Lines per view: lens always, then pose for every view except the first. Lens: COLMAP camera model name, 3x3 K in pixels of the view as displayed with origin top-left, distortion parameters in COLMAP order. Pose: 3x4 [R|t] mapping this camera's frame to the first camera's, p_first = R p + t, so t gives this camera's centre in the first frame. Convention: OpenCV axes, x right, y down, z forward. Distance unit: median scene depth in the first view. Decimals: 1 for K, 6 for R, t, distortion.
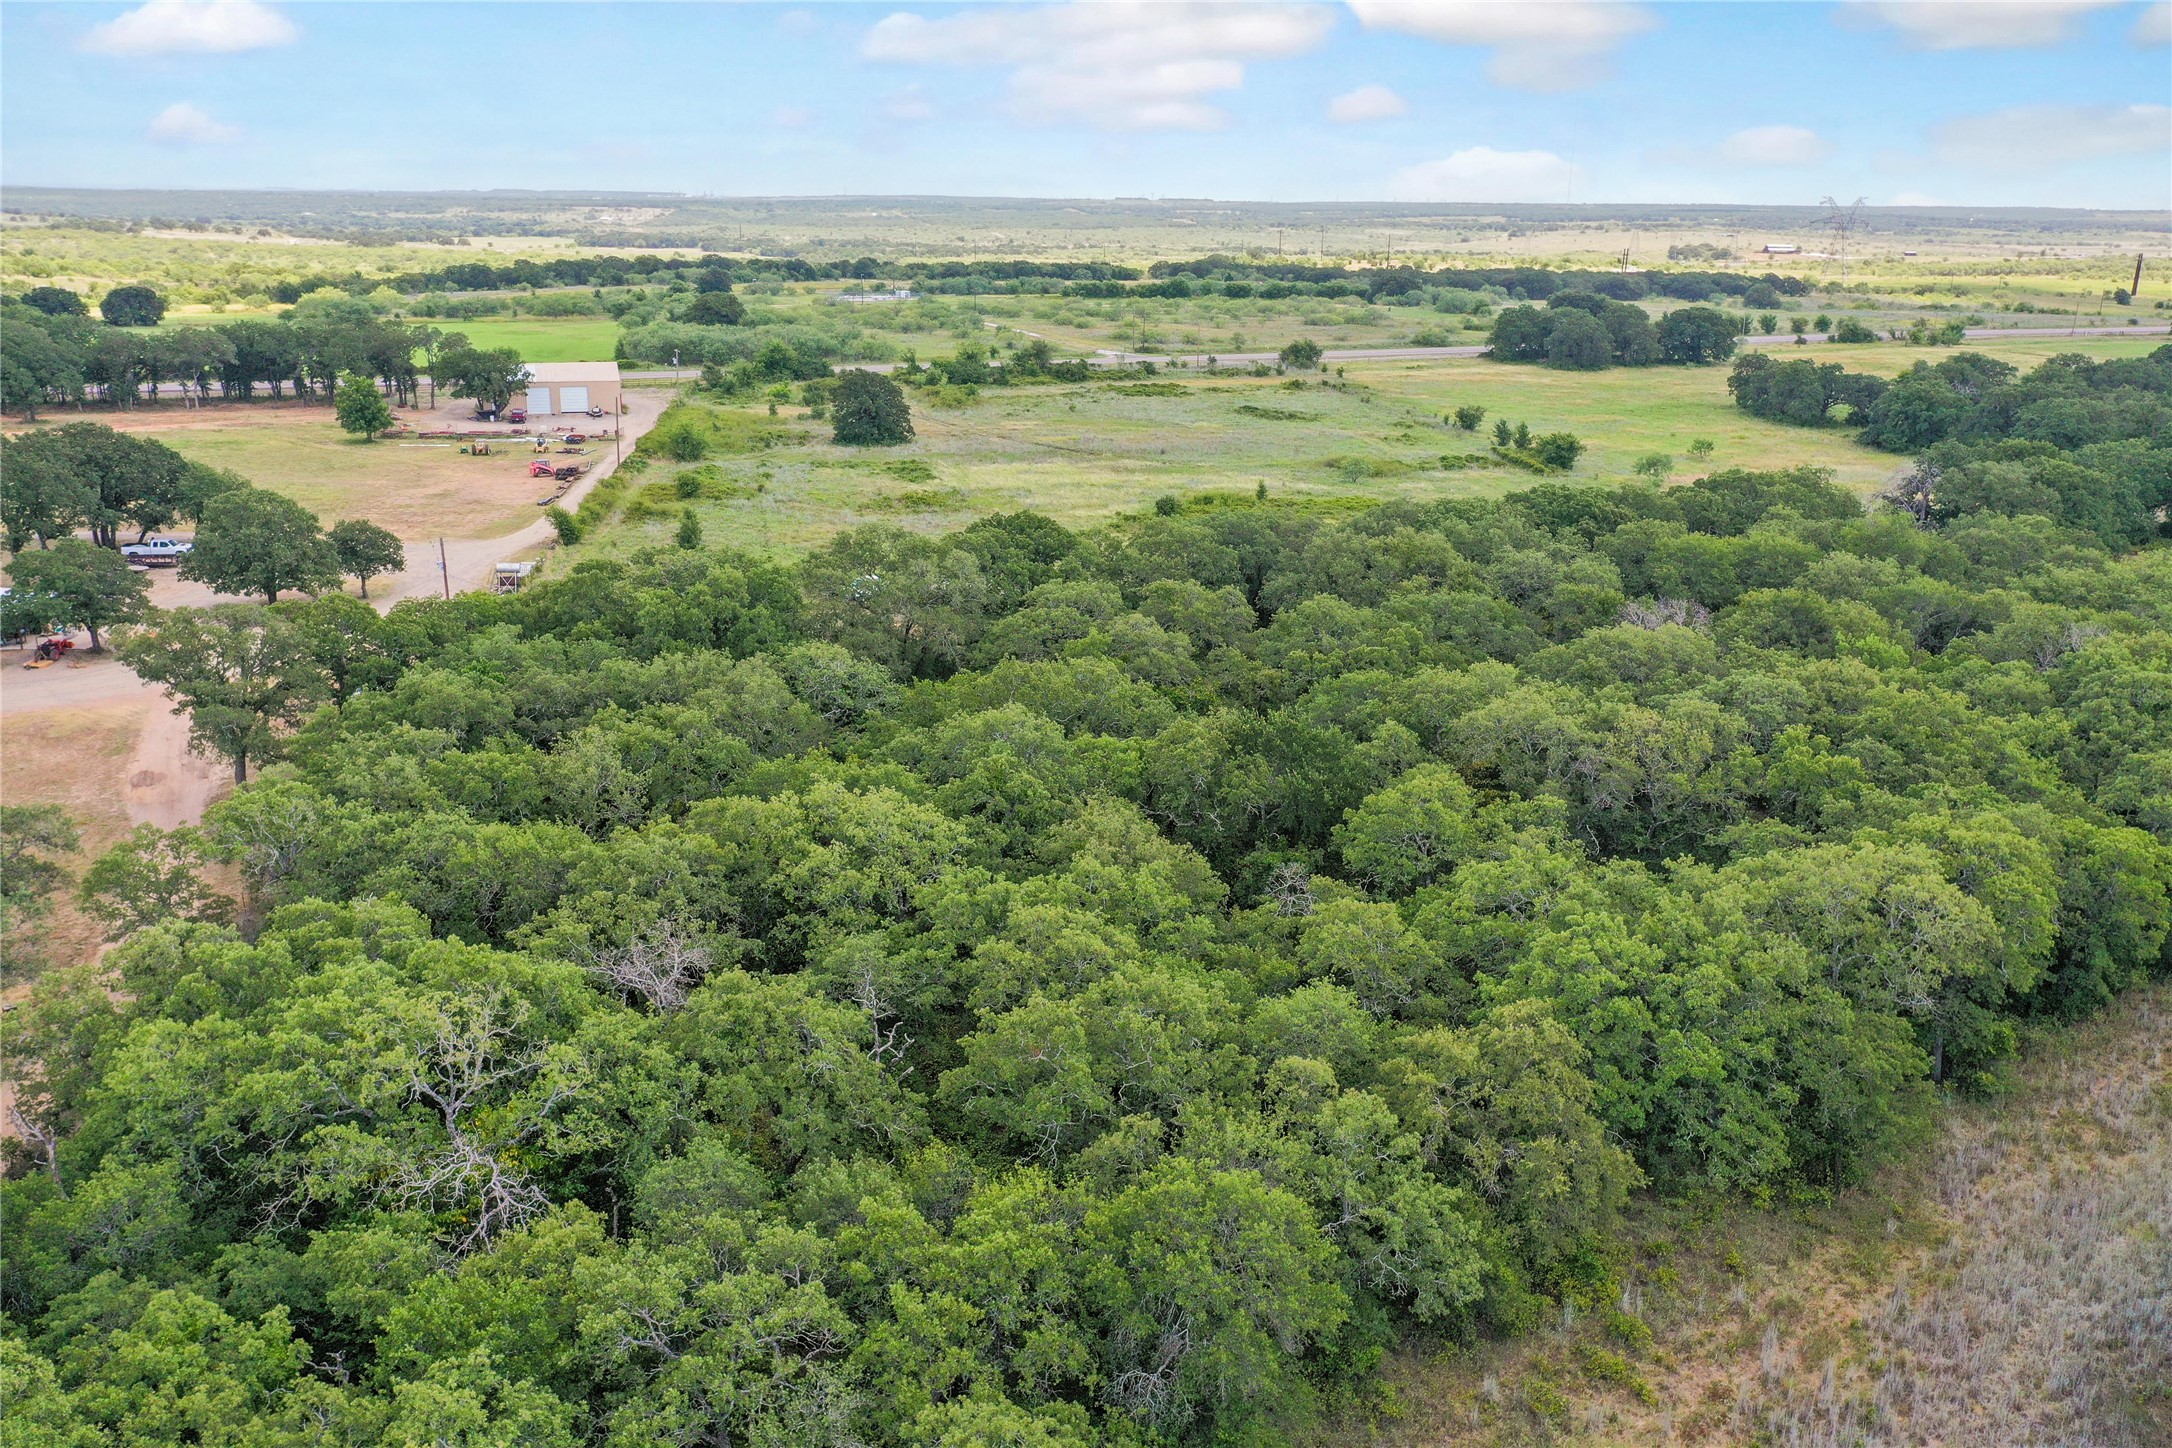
lens RADIAL K [[1707.8, 0, 1072.9], [0, 1707.8, 734.3], [0, 0, 1]] dist [0.013873, -0.003130]
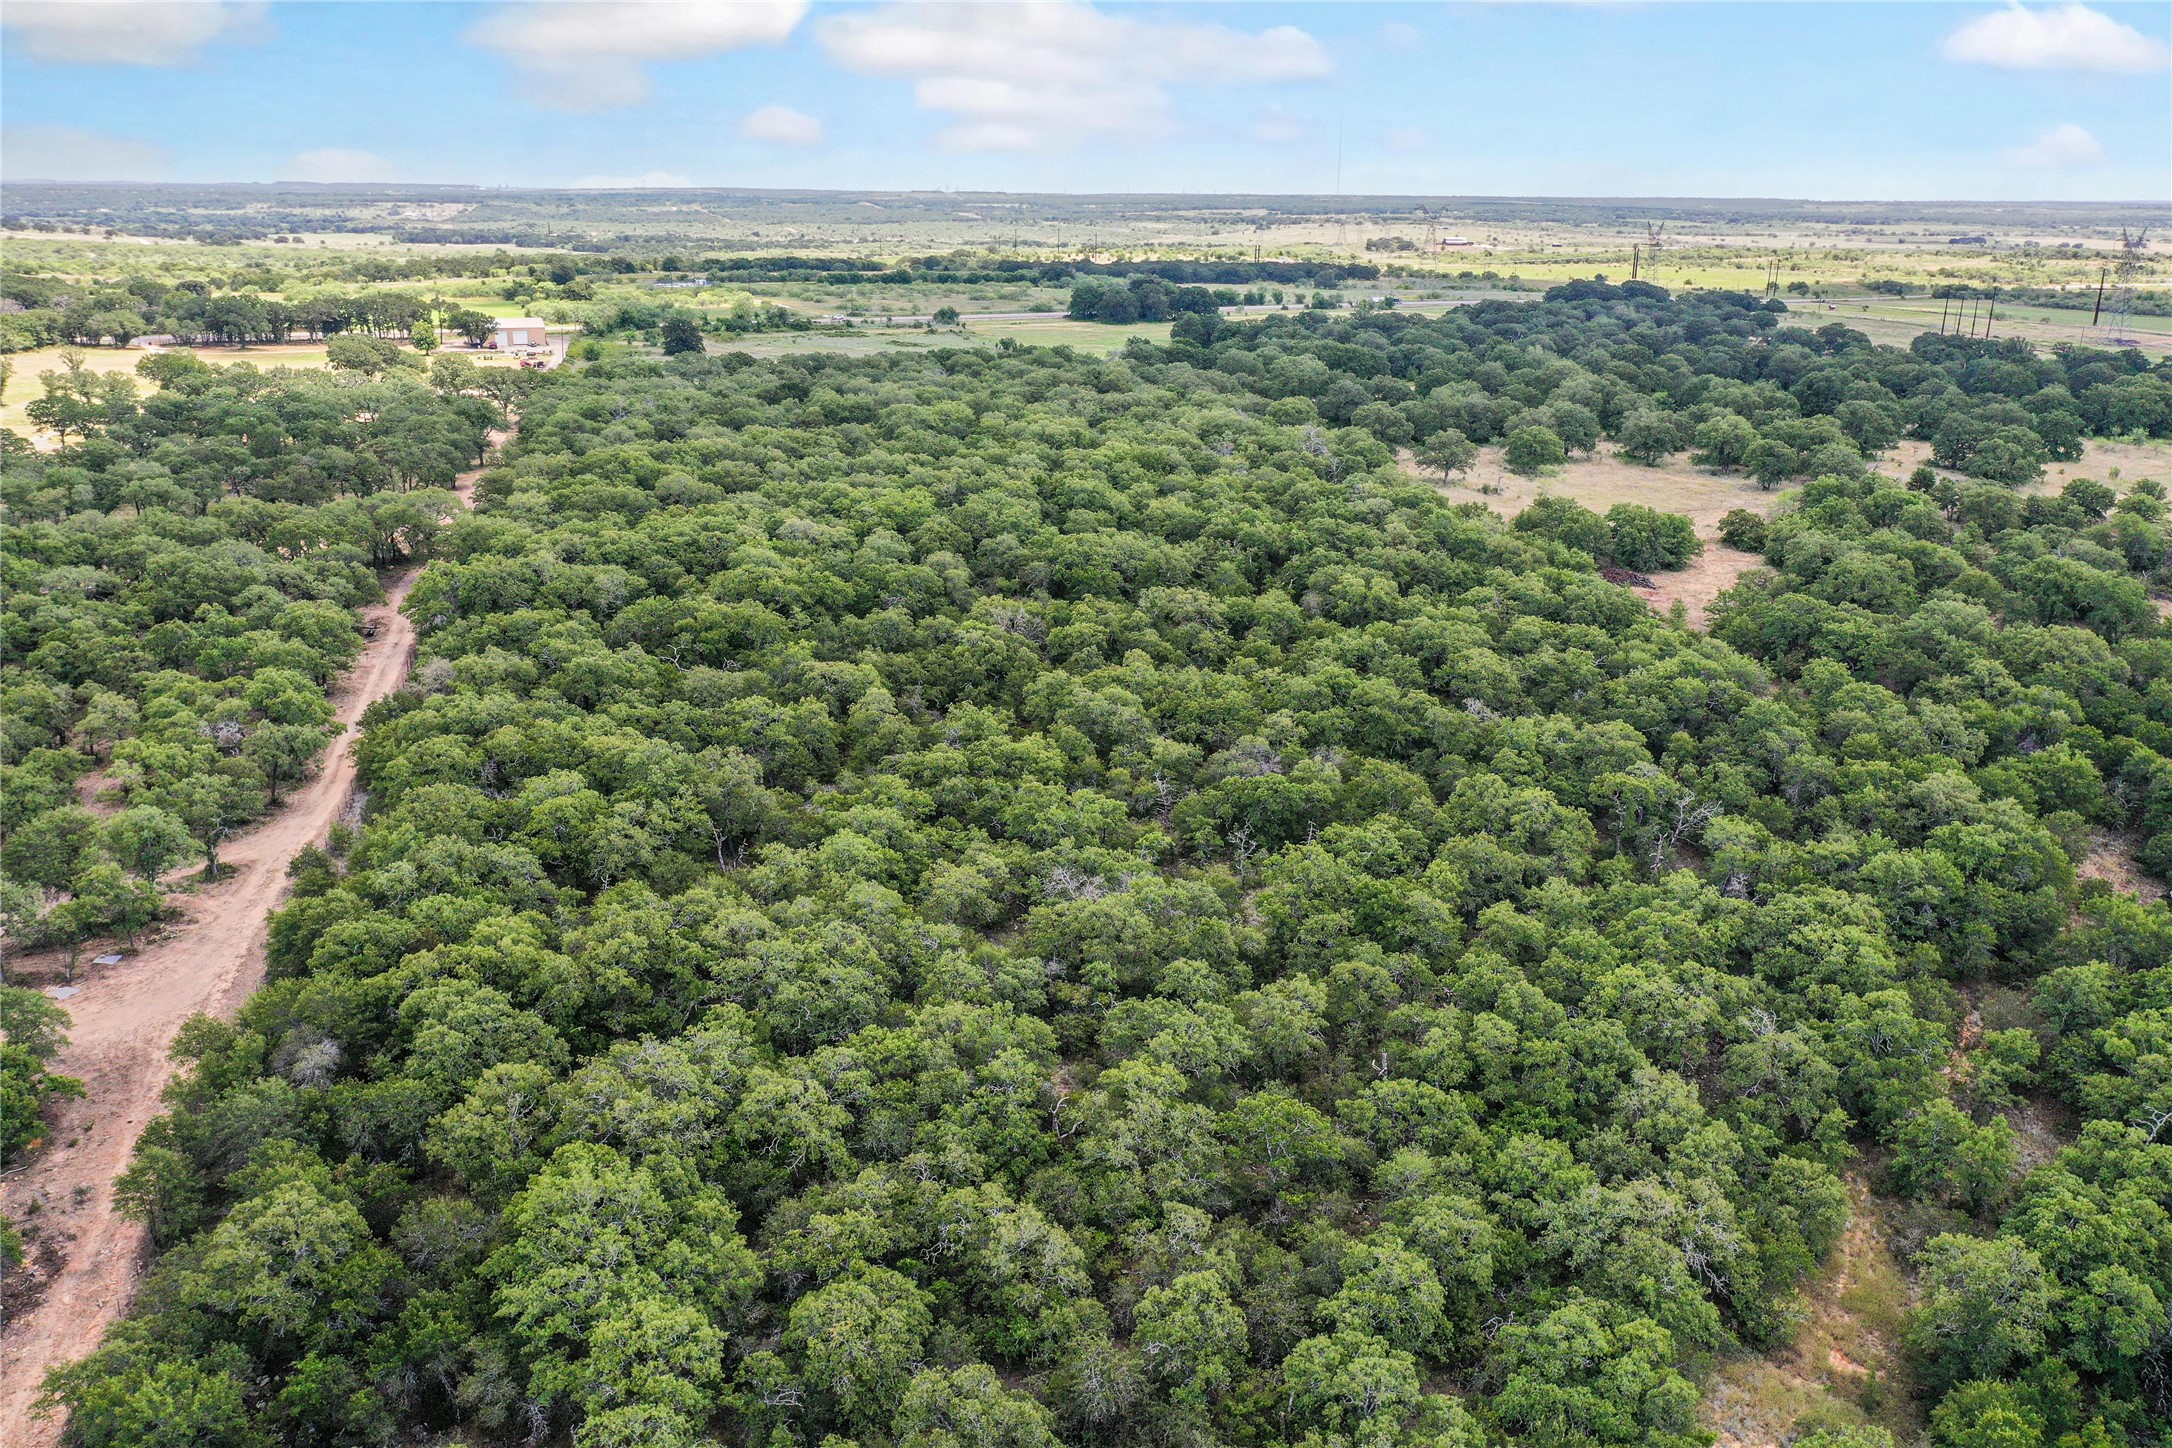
lens RADIAL K [[1707.8, 0, 1089.4], [0, 1707.8, 720.4], [0, 0, 1]] dist [0.013873, -0.003130]
pose [[0.993042, -0.036618, 0.111924, 0.067003], [0.036840, 0.999321, 0.000077, 0.161837], [-0.111850, 0.004047, 0.993717, -0.611508]]
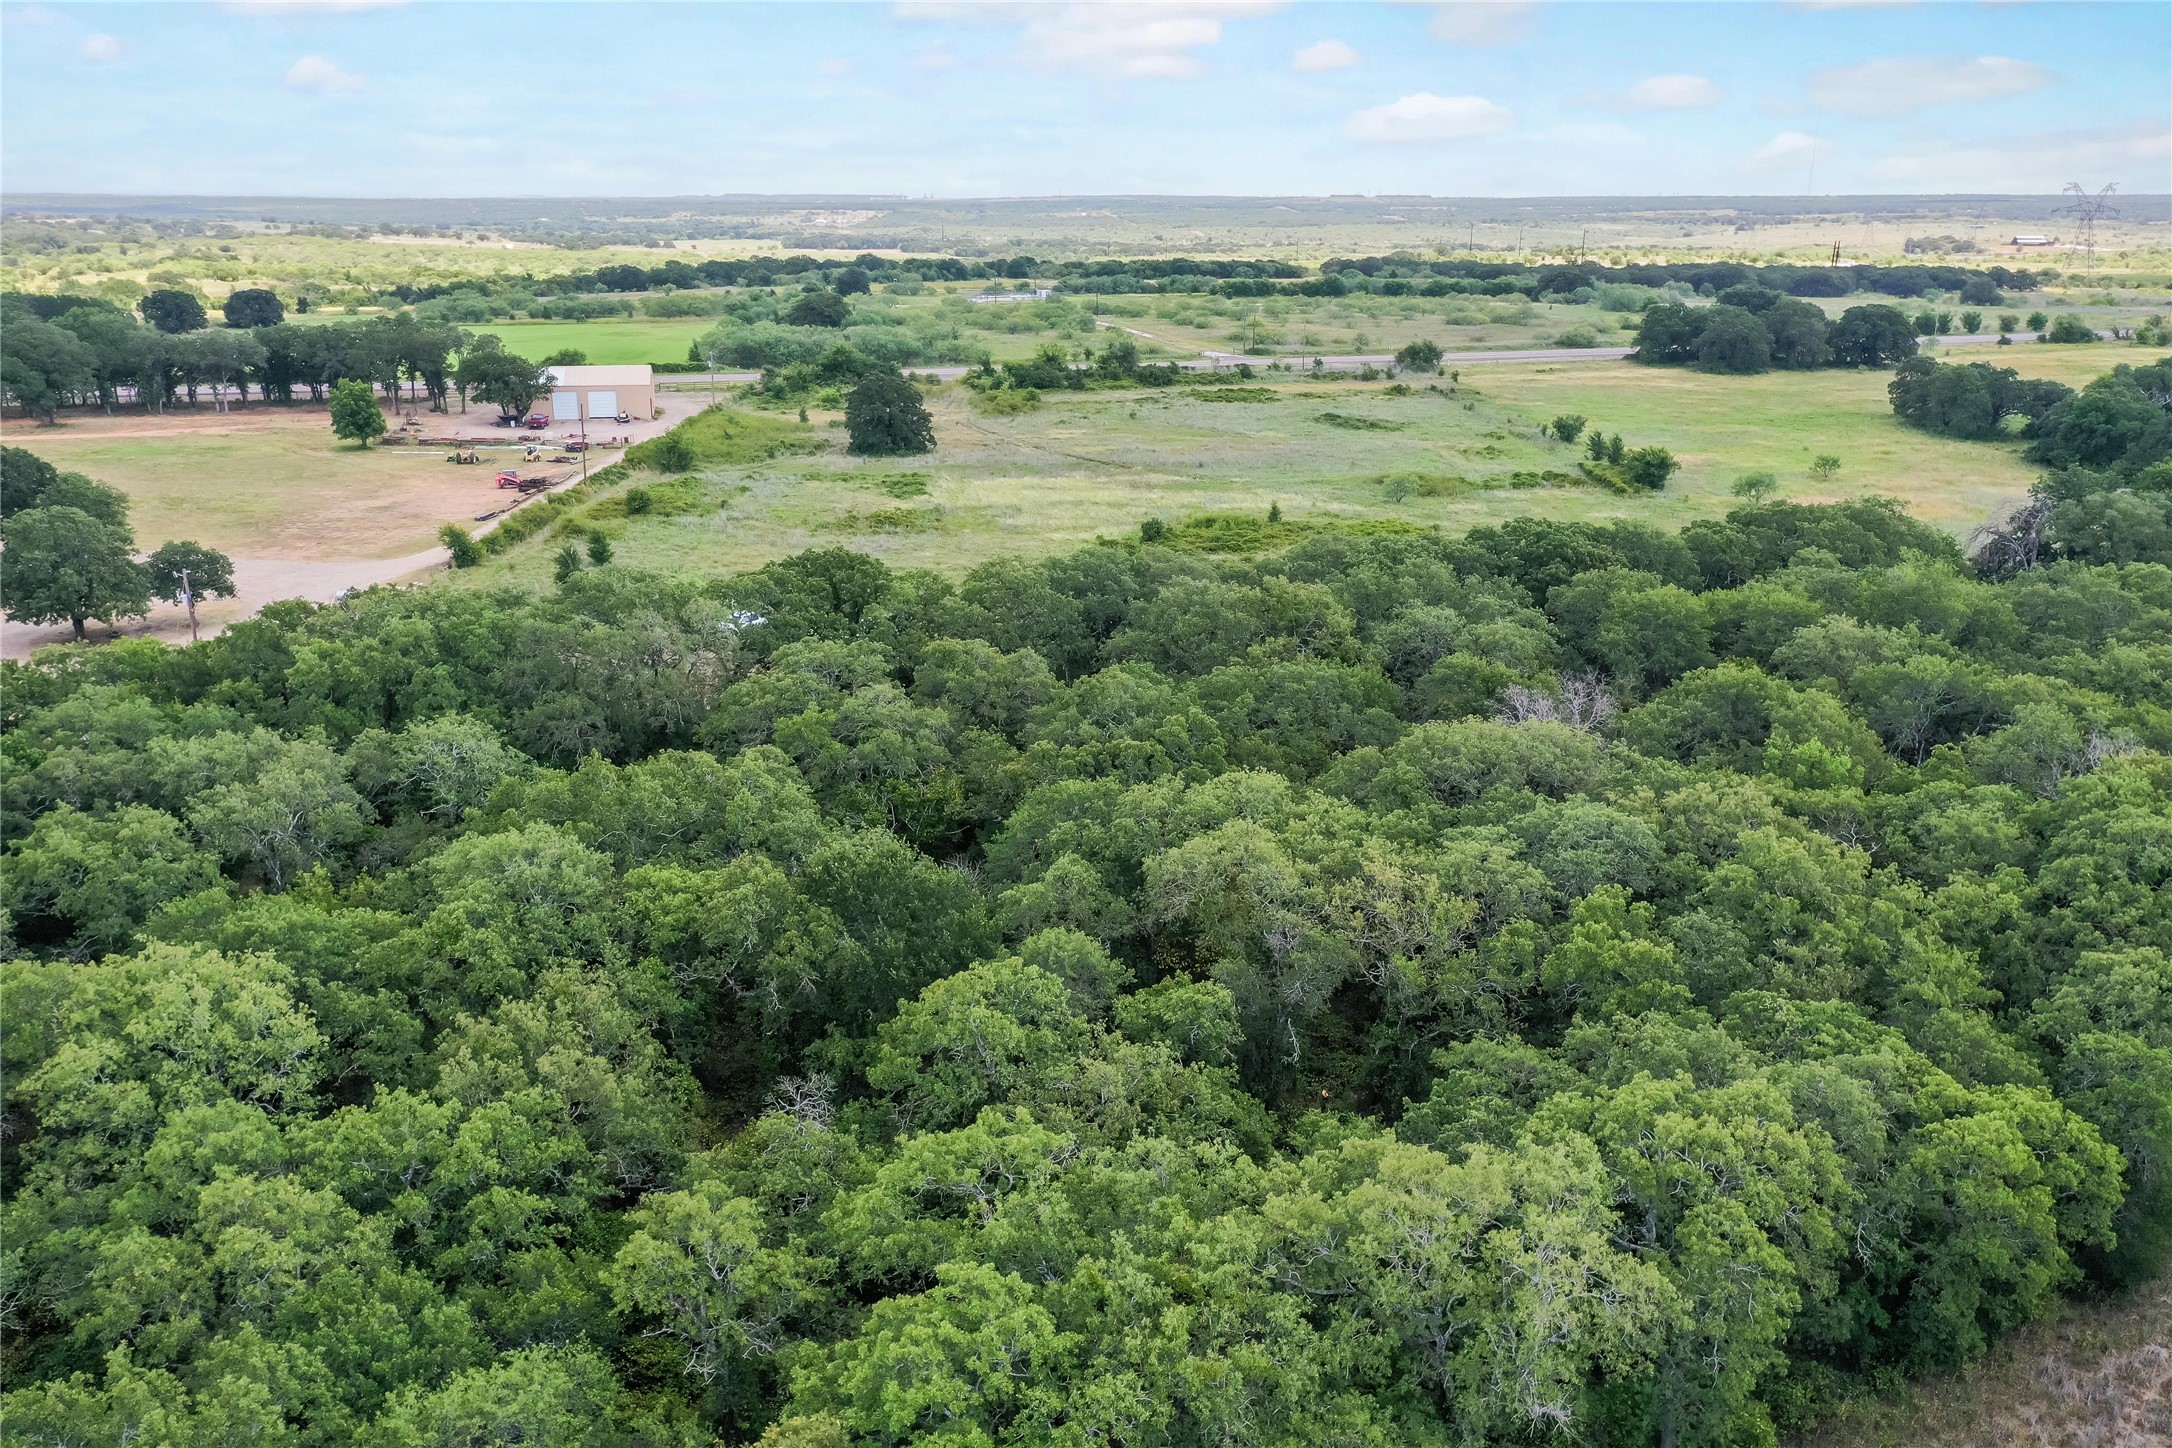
lens RADIAL K [[1707.8, 0, 1070.6], [0, 1707.8, 715.2], [0, 0, 1]] dist [0.013873, -0.003130]
pose [[0.992254, 0.026215, -0.121427, 0.059329], [-0.027422, 0.999590, -0.008280, -0.013639], [0.121160, 0.011545, 0.992566, 0.053801]]
